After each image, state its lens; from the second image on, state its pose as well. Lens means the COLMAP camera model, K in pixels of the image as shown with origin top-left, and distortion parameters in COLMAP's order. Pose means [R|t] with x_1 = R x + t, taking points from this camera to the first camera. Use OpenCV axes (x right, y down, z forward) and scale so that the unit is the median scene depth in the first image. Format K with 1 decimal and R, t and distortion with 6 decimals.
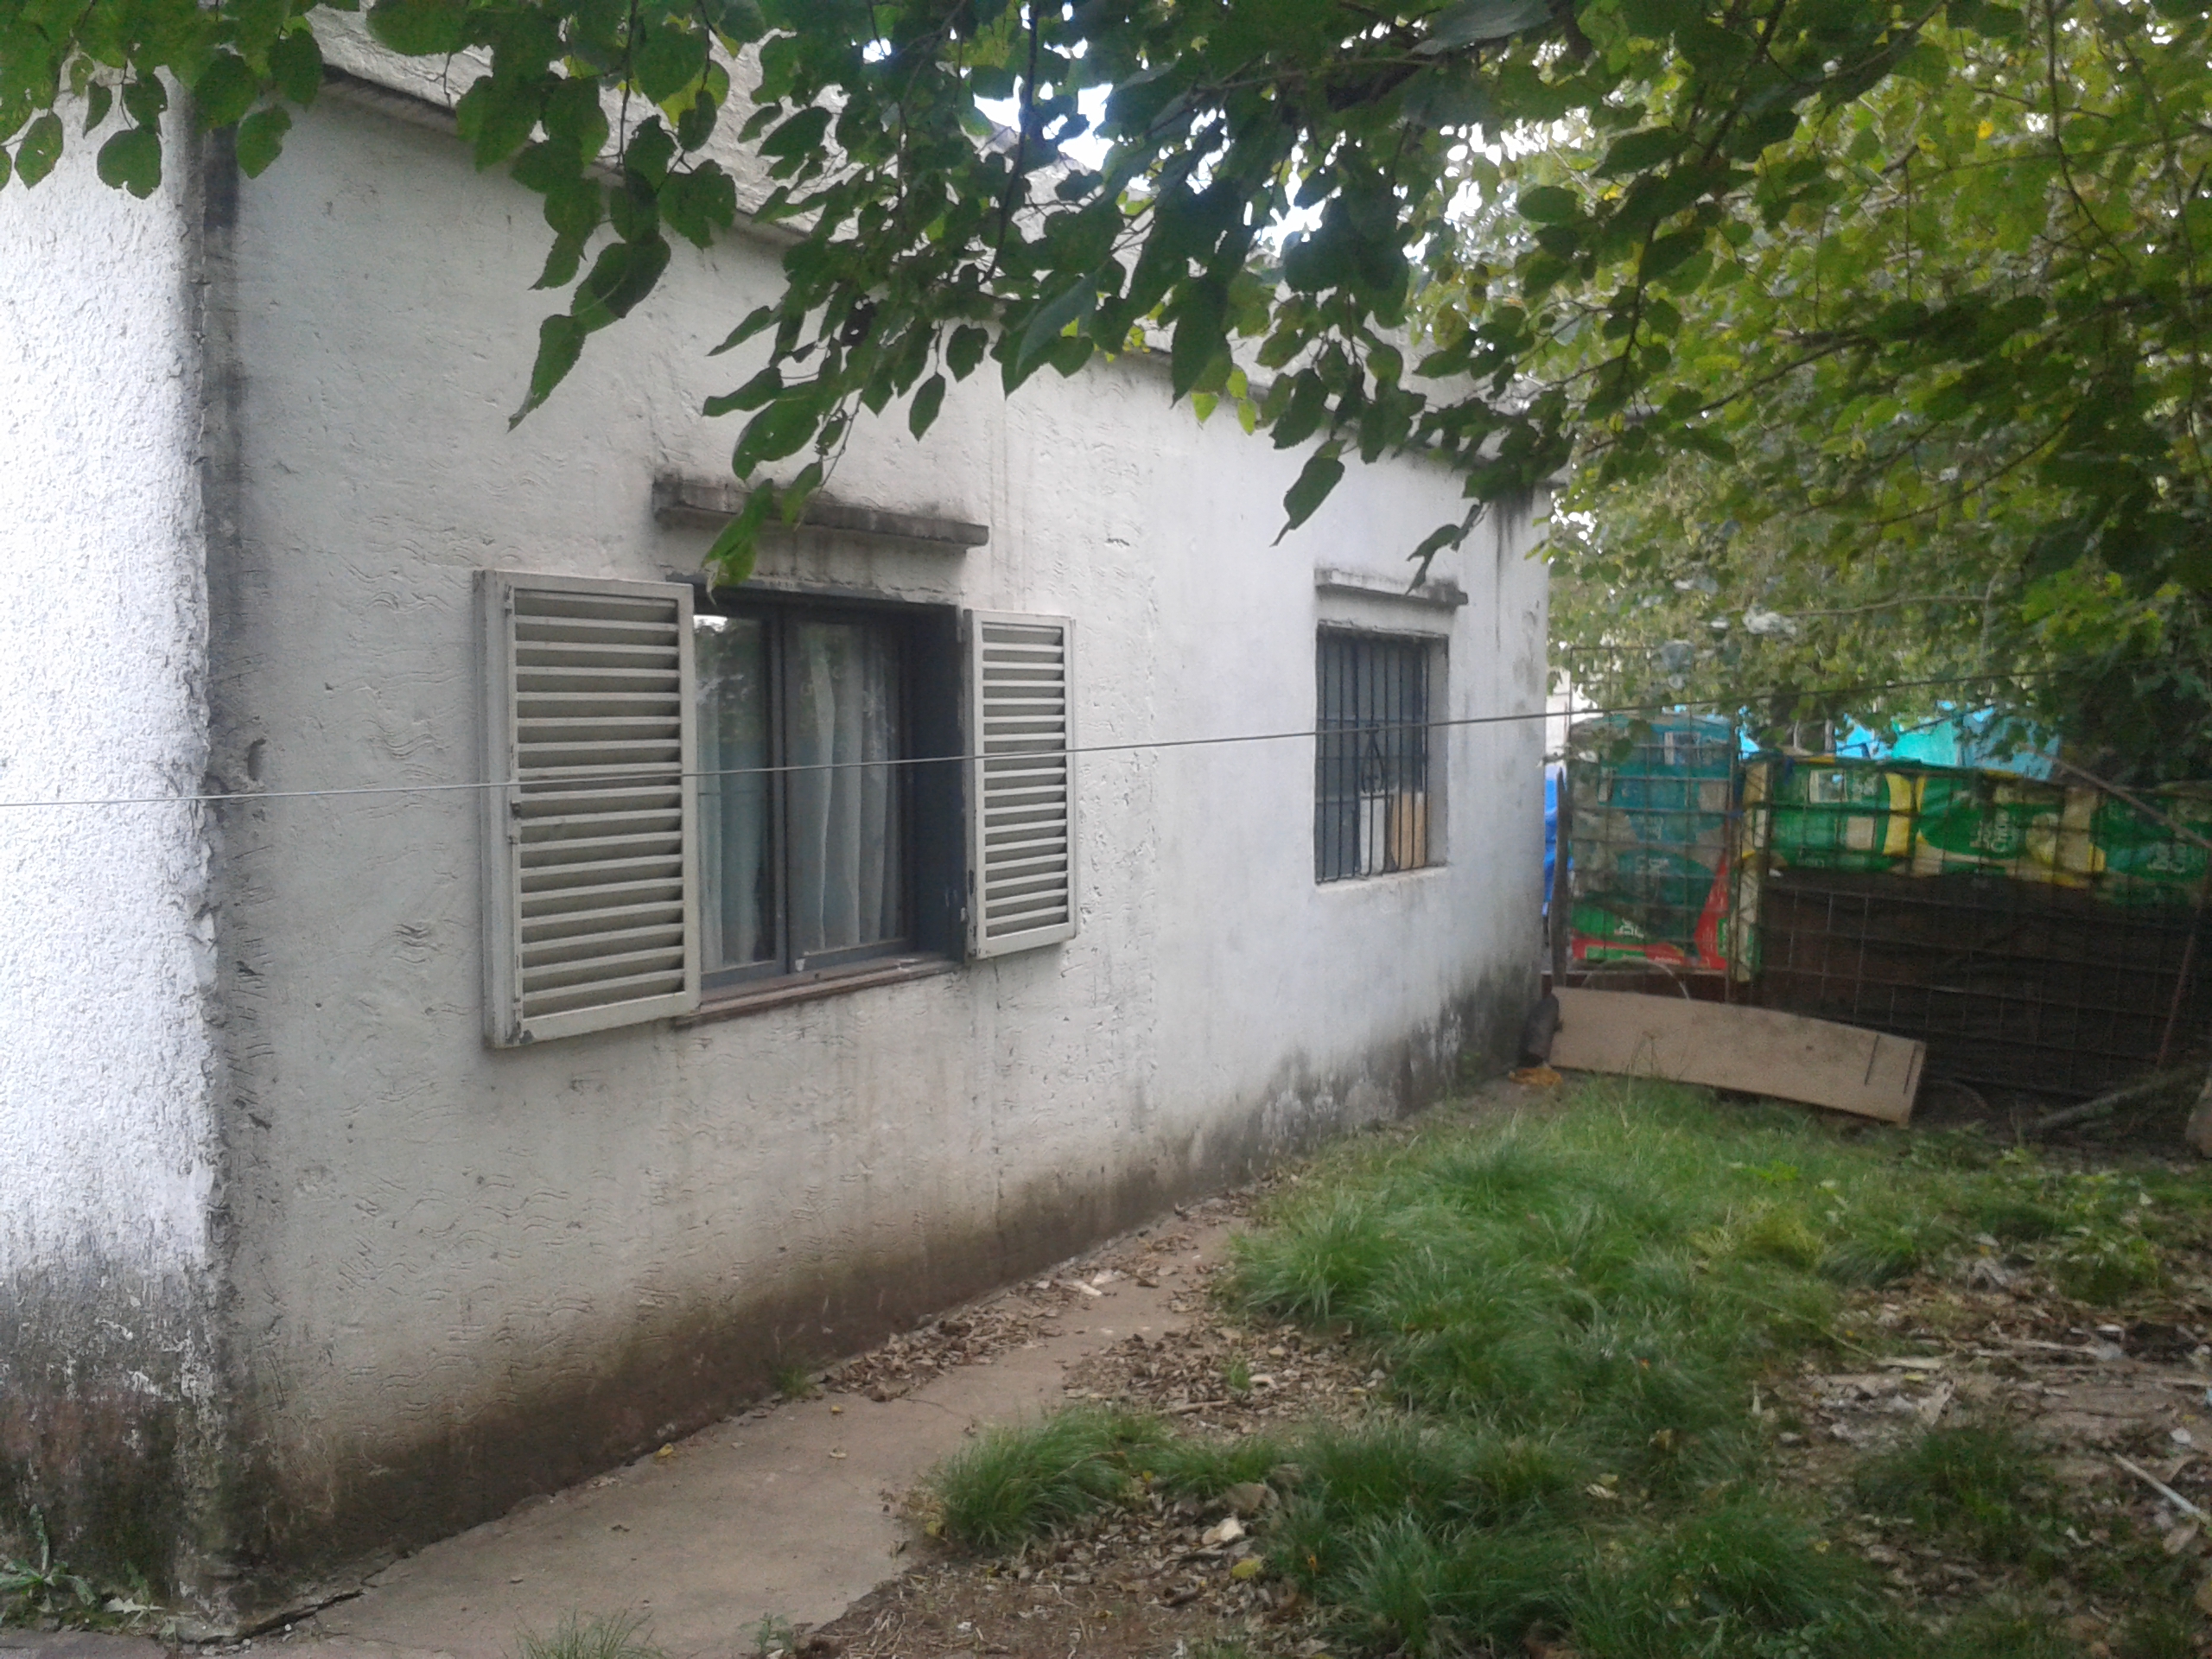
lens RADIAL K [[2189.2, 0, 1050.4], [0, 2189.2, 830.0], [0, 0, 1]] dist [0.167769, -0.506676]
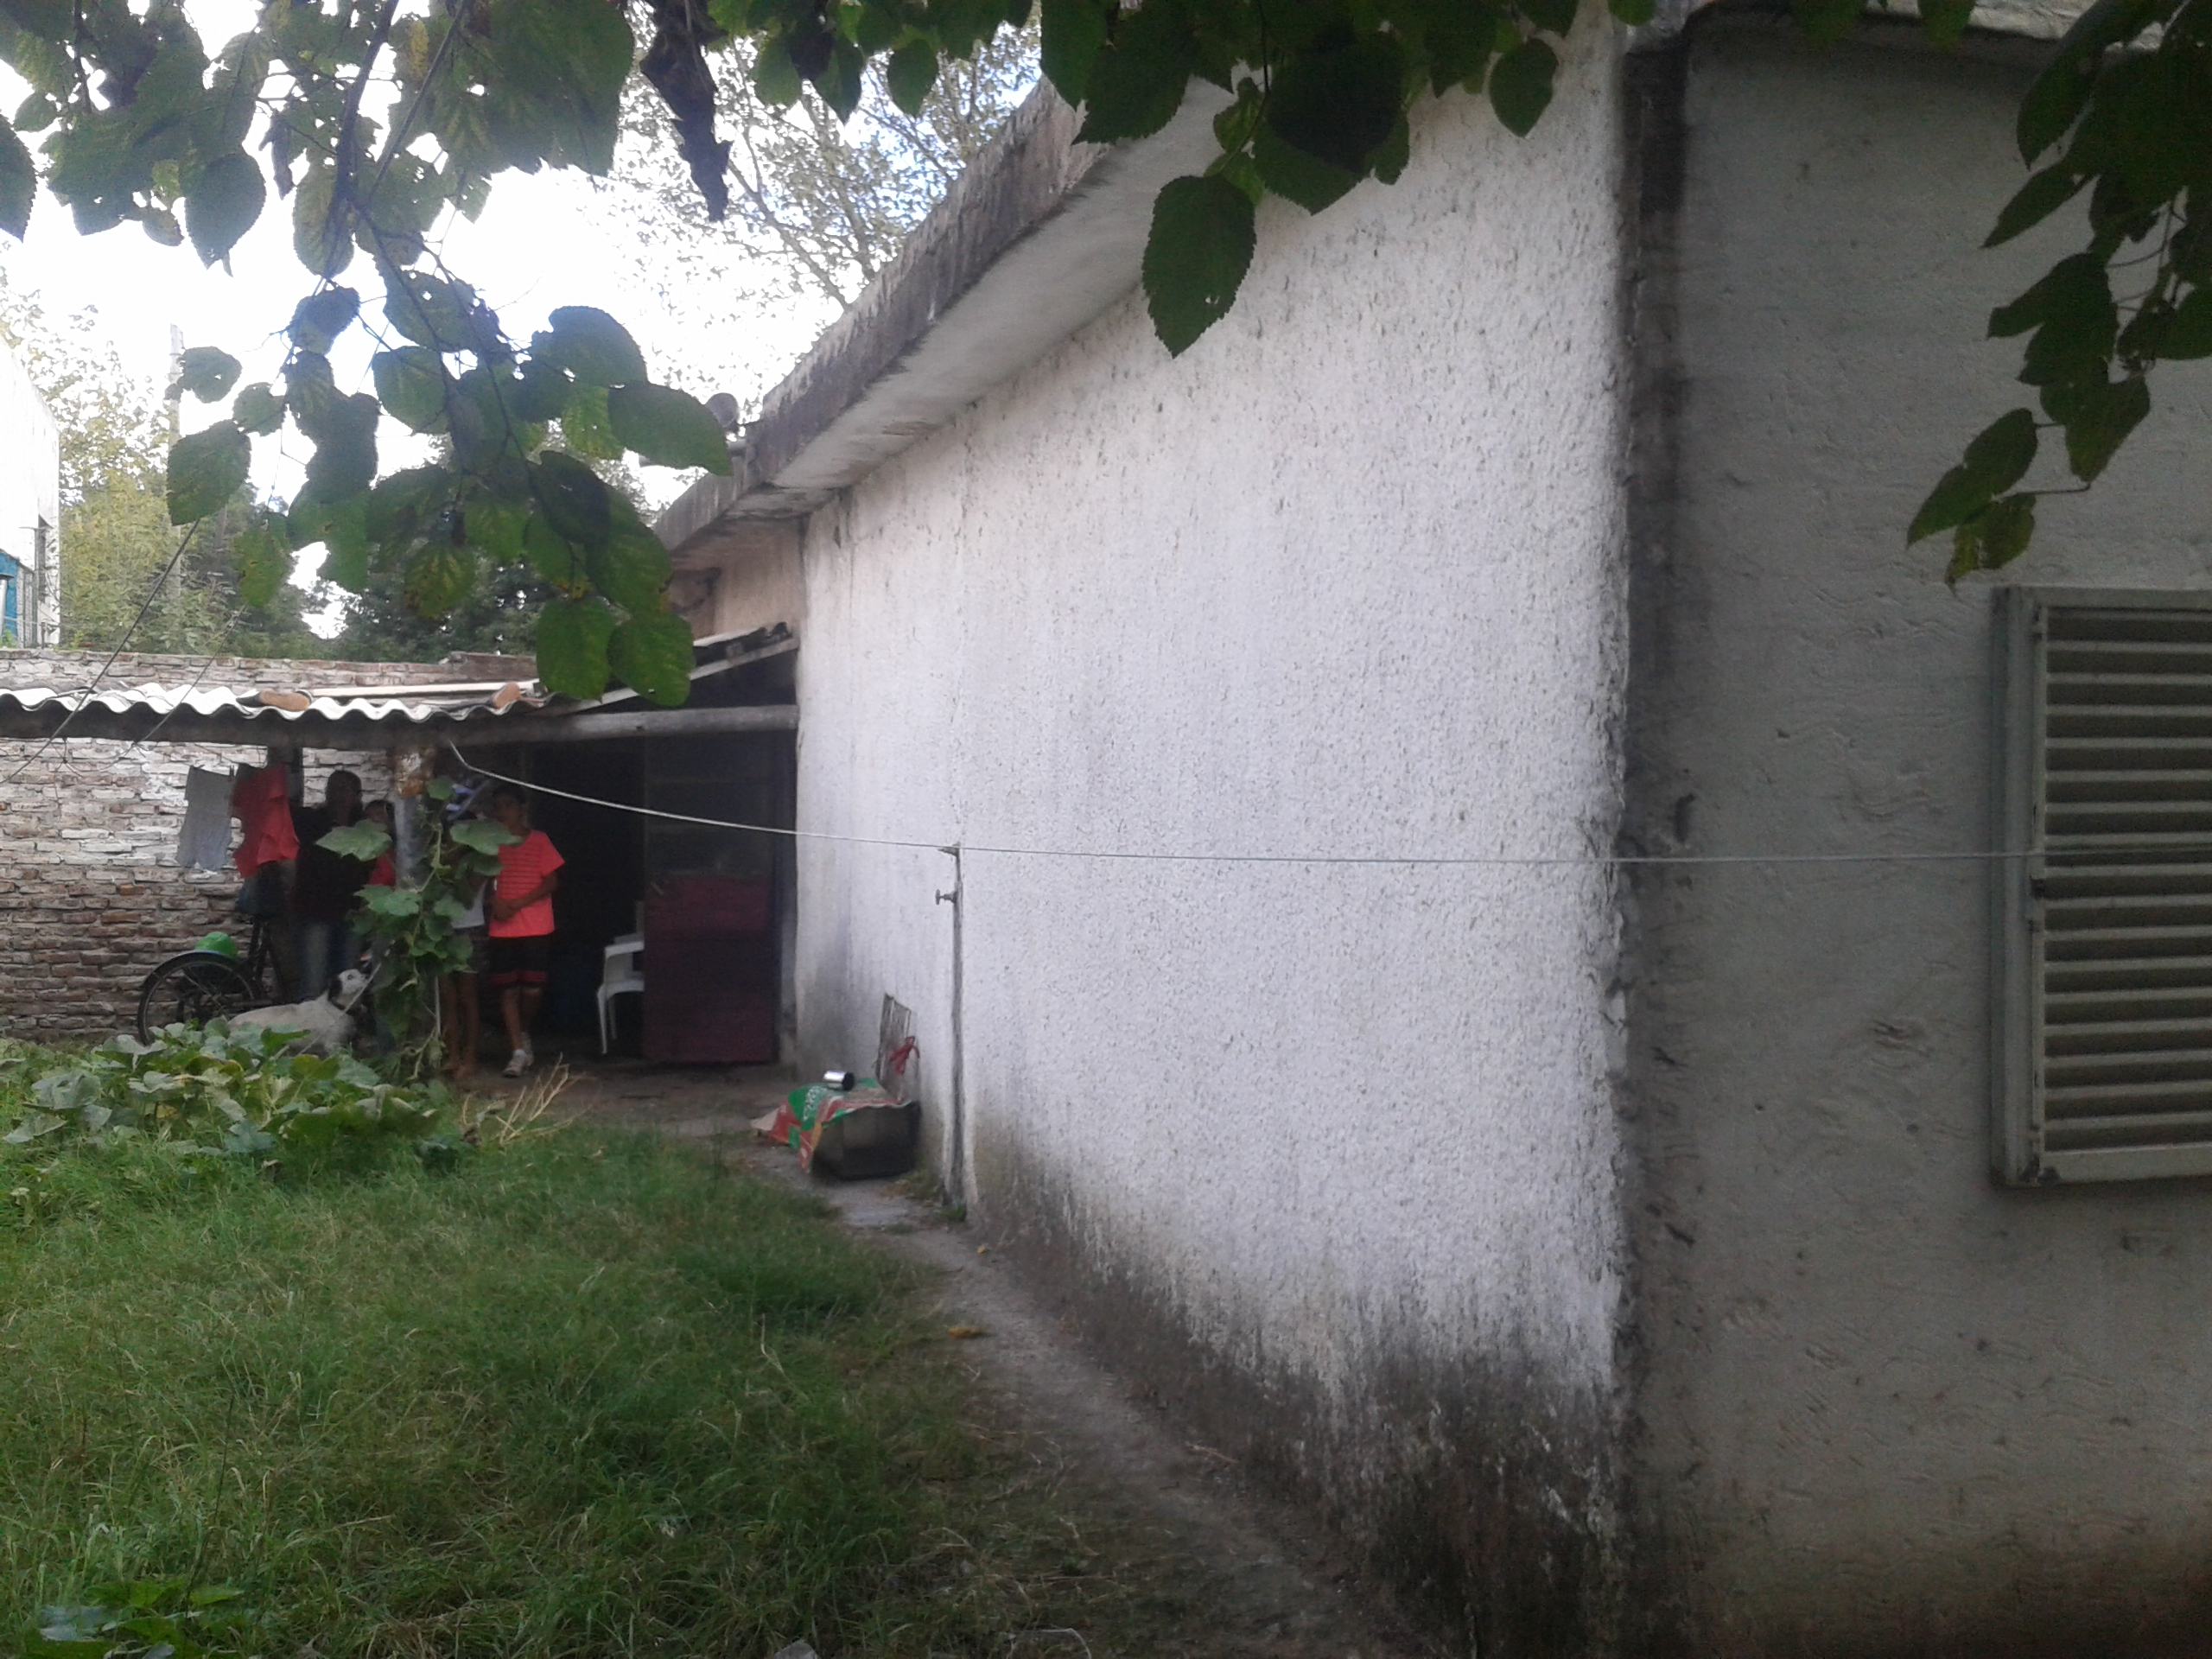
lens RADIAL K [[2189.2, 0, 1050.4], [0, 2189.2, 830.0], [0, 0, 1]] dist [0.167769, -0.506676]
pose [[0.683493, 0.024772, -0.729537, 0.105336], [-0.040082, 0.999190, -0.003623, -0.013929], [0.728856, 0.031718, 0.683932, 0.223683]]
